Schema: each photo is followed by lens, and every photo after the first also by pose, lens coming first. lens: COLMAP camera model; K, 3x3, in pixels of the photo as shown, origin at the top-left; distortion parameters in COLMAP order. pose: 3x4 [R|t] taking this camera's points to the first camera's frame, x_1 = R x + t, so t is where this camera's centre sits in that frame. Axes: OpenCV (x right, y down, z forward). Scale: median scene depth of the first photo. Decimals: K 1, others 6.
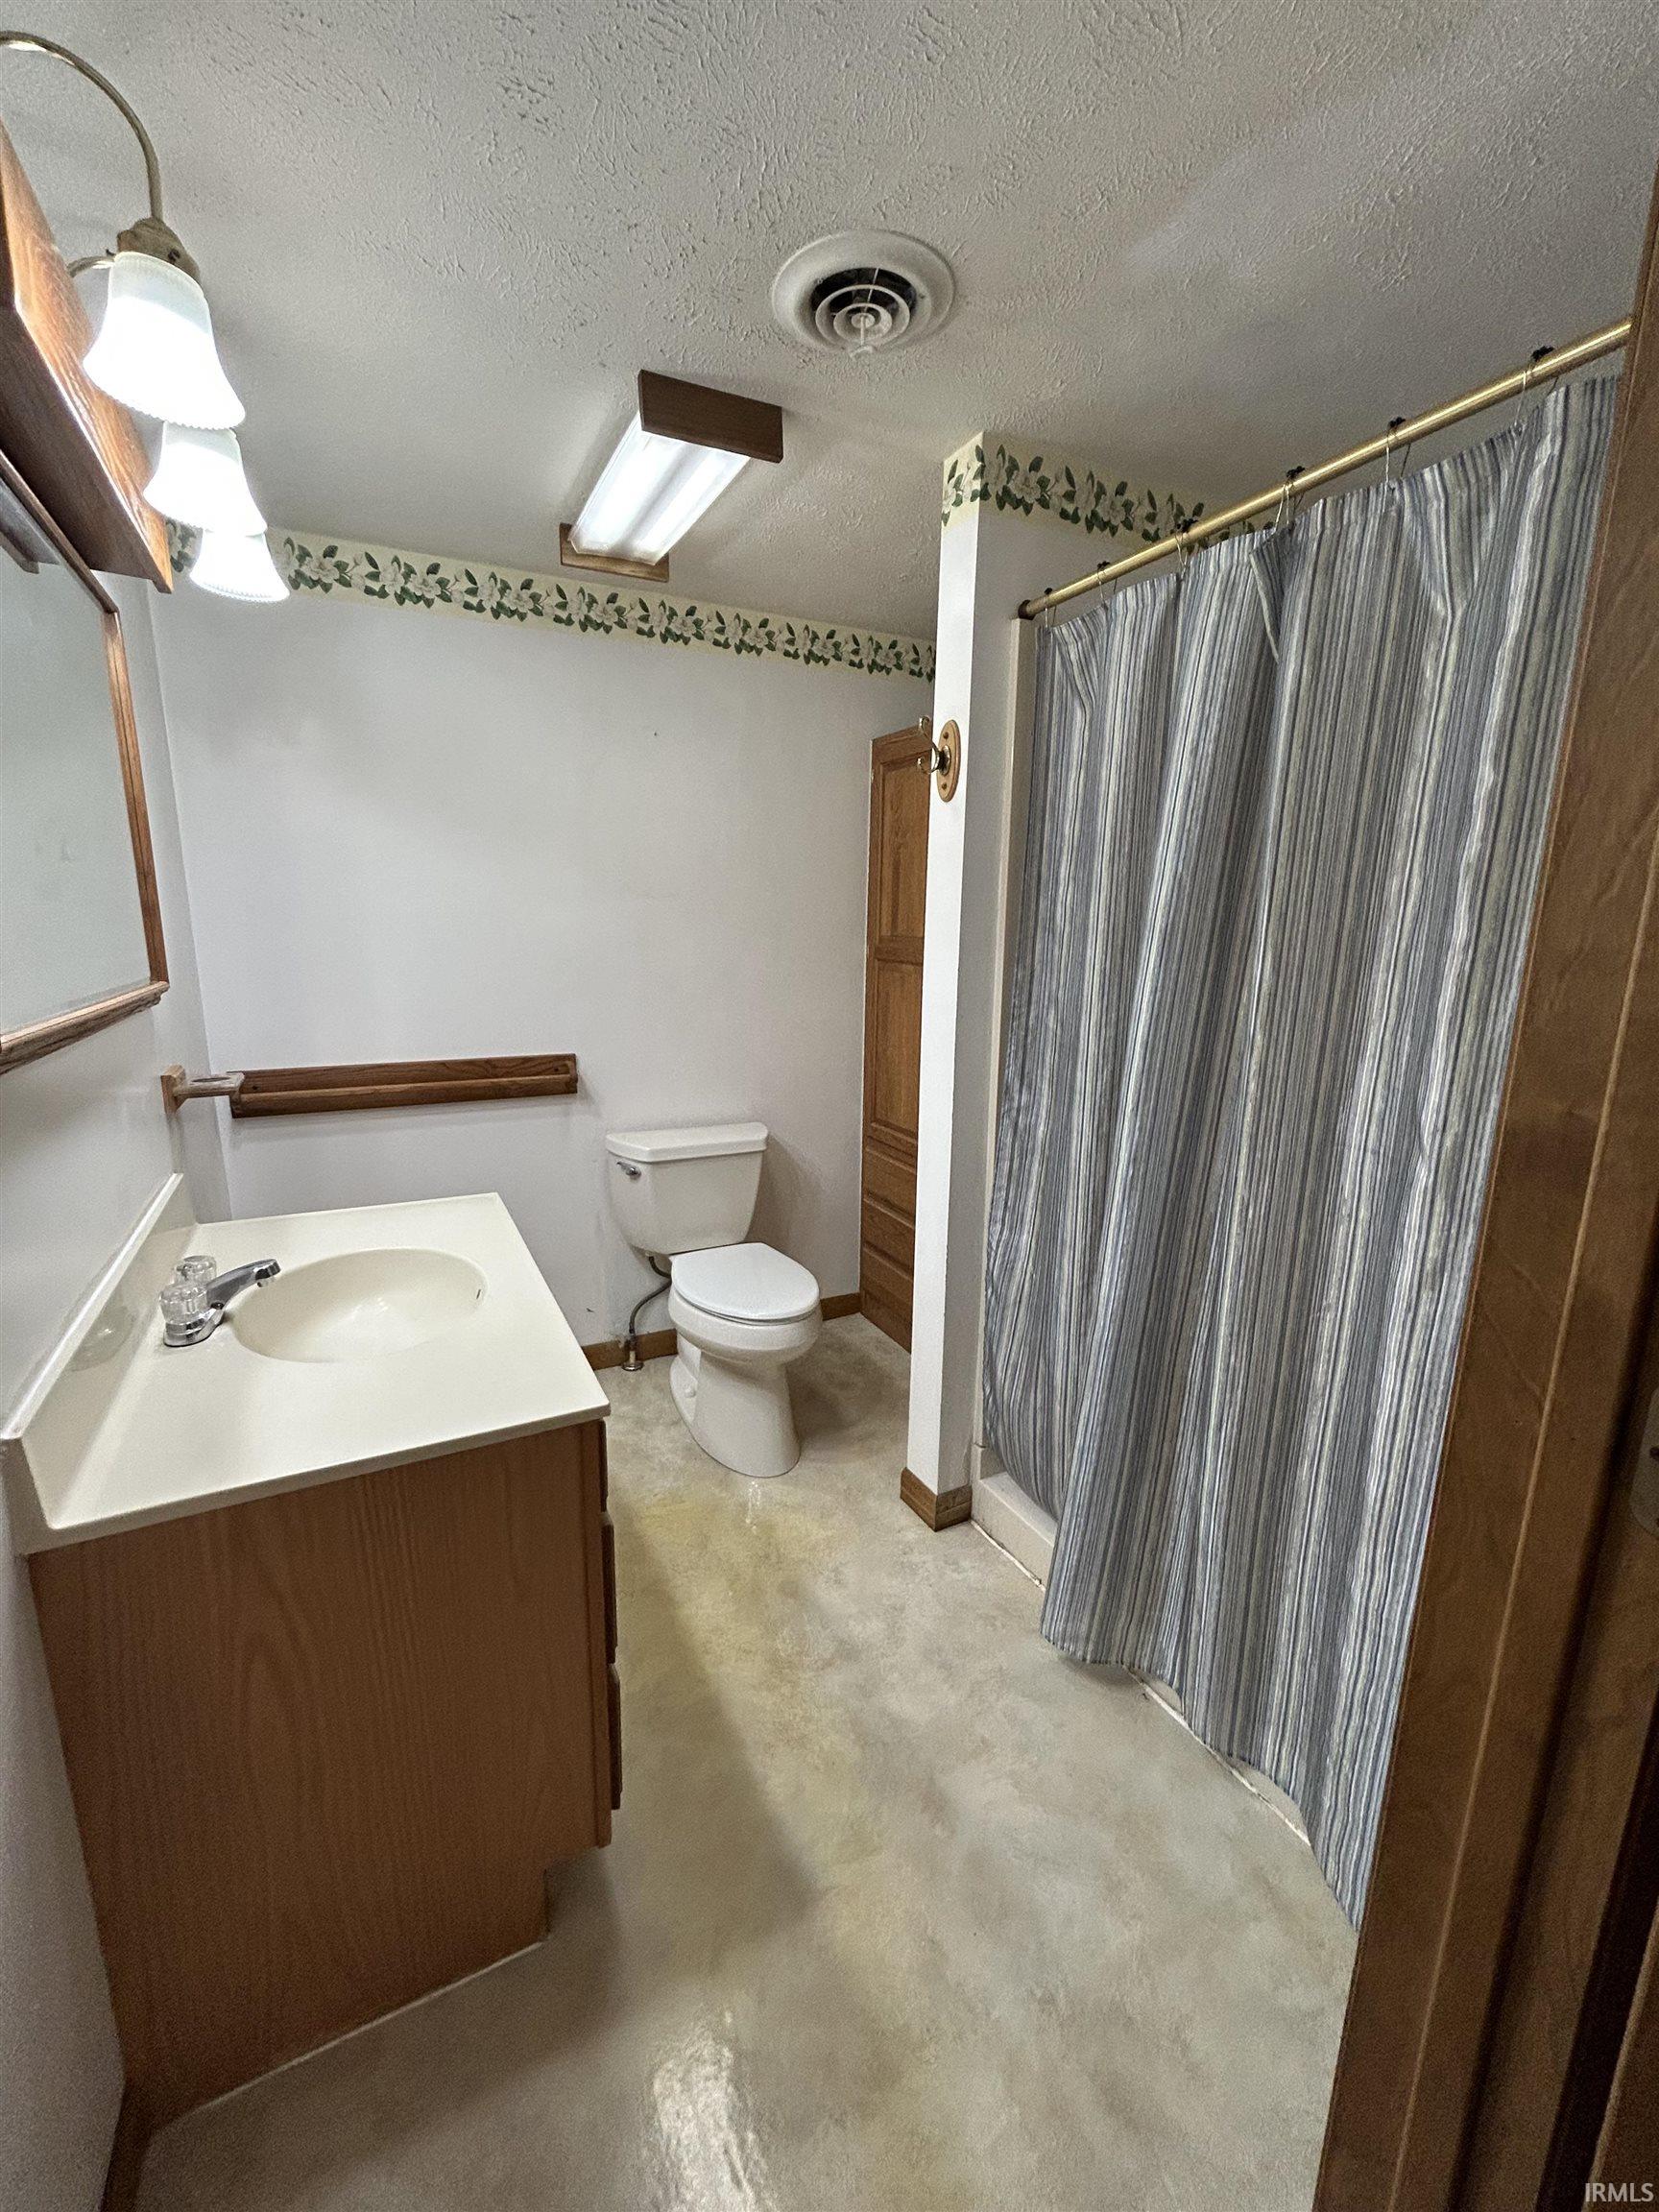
lens RADIAL K [[891.6, 0, 829.5], [0, 891.6, 1106.0], [0, 0, 1]] dist [0.000732, 0.000134]
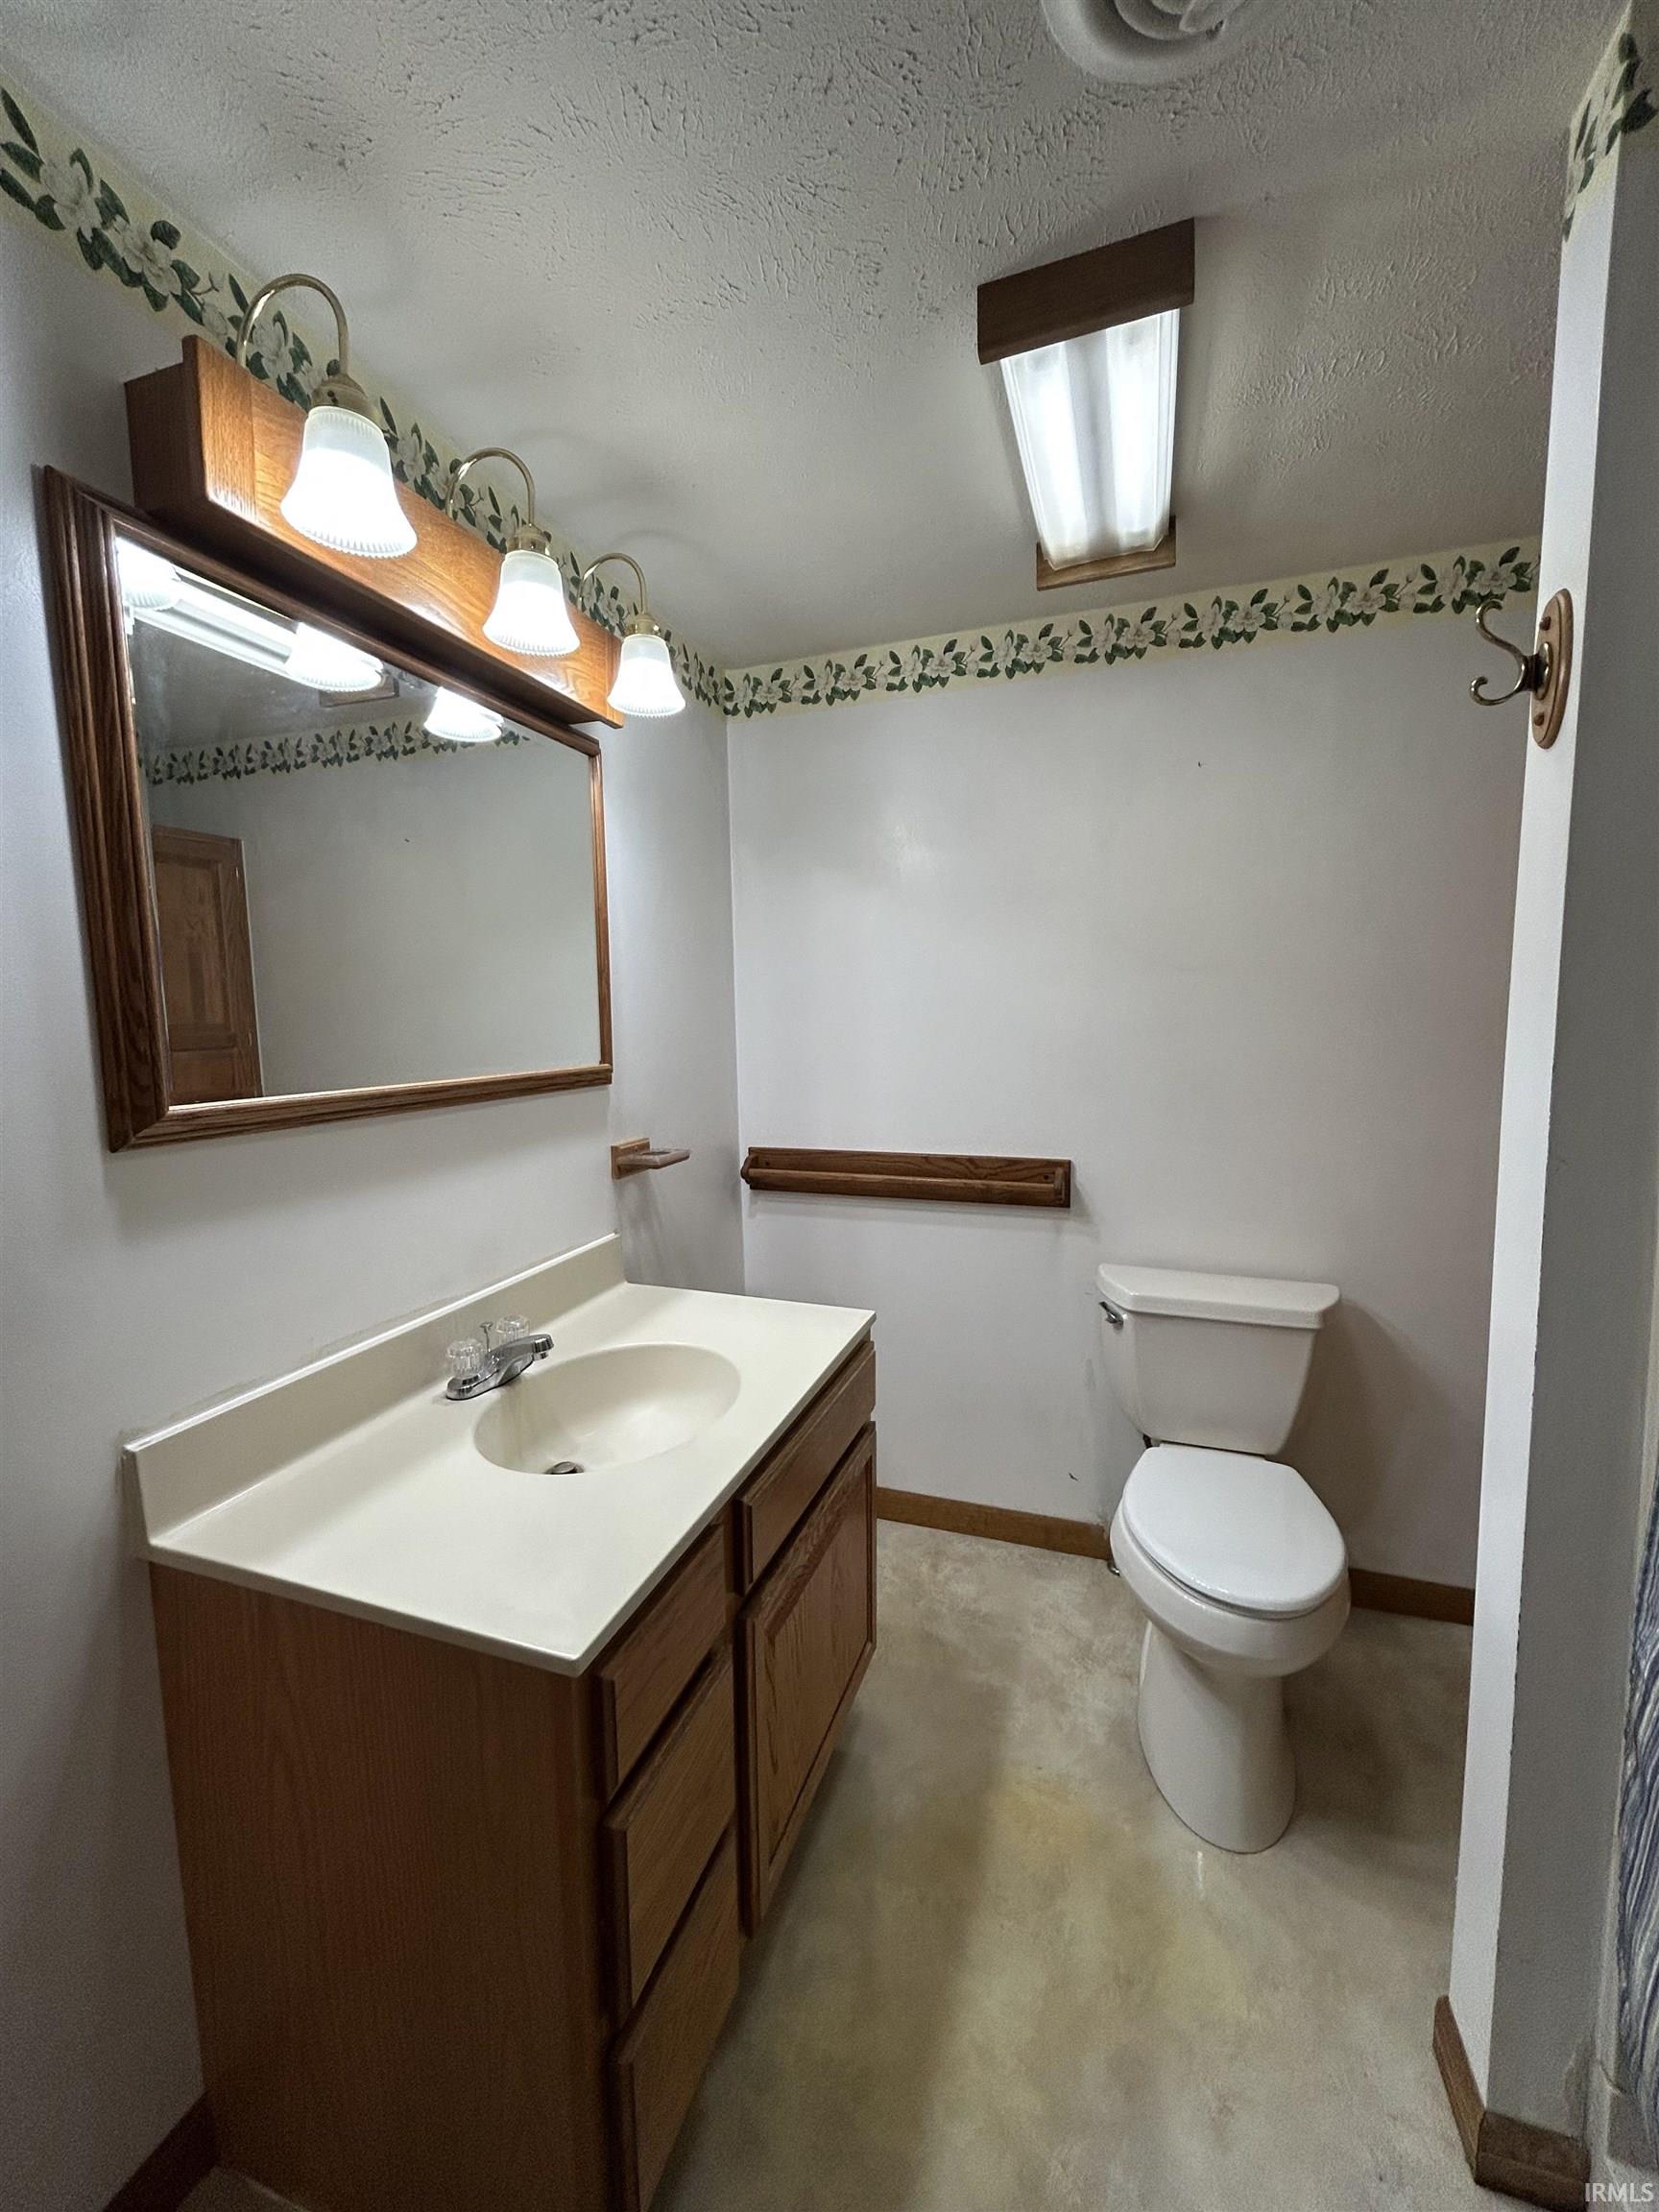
lens RADIAL K [[891.6, 0, 829.5], [0, 891.6, 1106.0], [0, 0, 1]] dist [0.000732, 0.000134]
pose [[0.685191, 0.053559, -0.726392, 0.193967], [-0.127626, 0.990692, -0.047340, -0.048836], [0.717095, 0.125143, 0.685648, 0.311021]]
